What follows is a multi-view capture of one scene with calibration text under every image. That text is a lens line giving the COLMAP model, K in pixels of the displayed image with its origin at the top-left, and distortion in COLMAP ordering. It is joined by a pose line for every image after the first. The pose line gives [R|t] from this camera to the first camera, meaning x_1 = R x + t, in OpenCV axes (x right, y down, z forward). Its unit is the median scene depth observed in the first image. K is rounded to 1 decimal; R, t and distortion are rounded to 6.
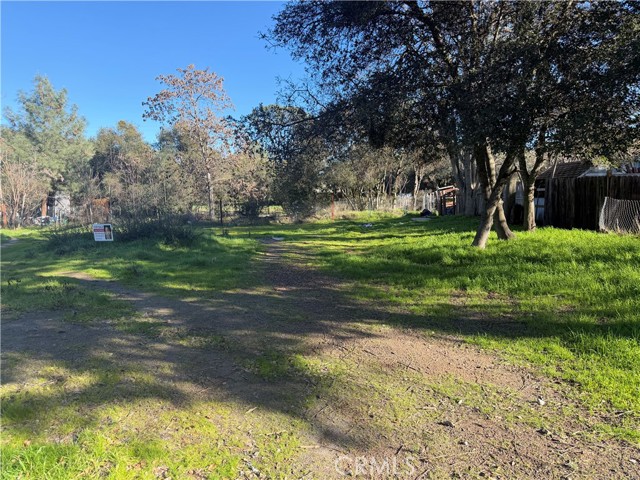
lens RADIAL K [[458.3, 0, 320.0], [0, 458.3, 240.0], [0, 0, 1]] dist [0.159361, -0.204723]
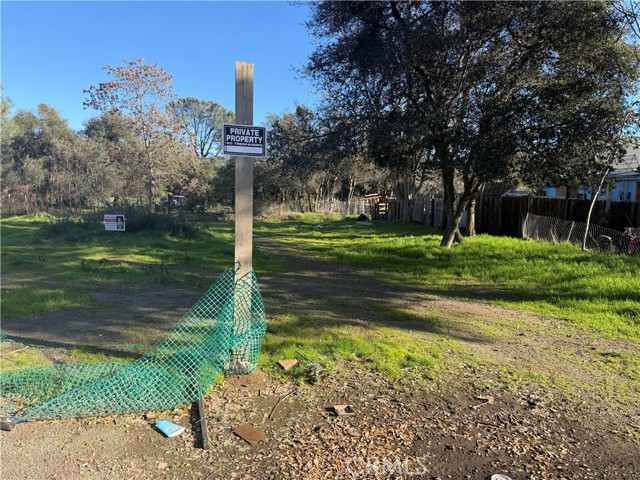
lens RADIAL K [[458.3, 0, 320.0], [0, 458.3, 240.0], [0, 0, 1]] dist [0.159361, -0.204723]
pose [[0.979057, 0.037166, 0.200167, -0.203133], [-0.037137, 0.999303, -0.003905, 0.010022], [-0.200173, -0.003611, 0.979754, -0.154512]]
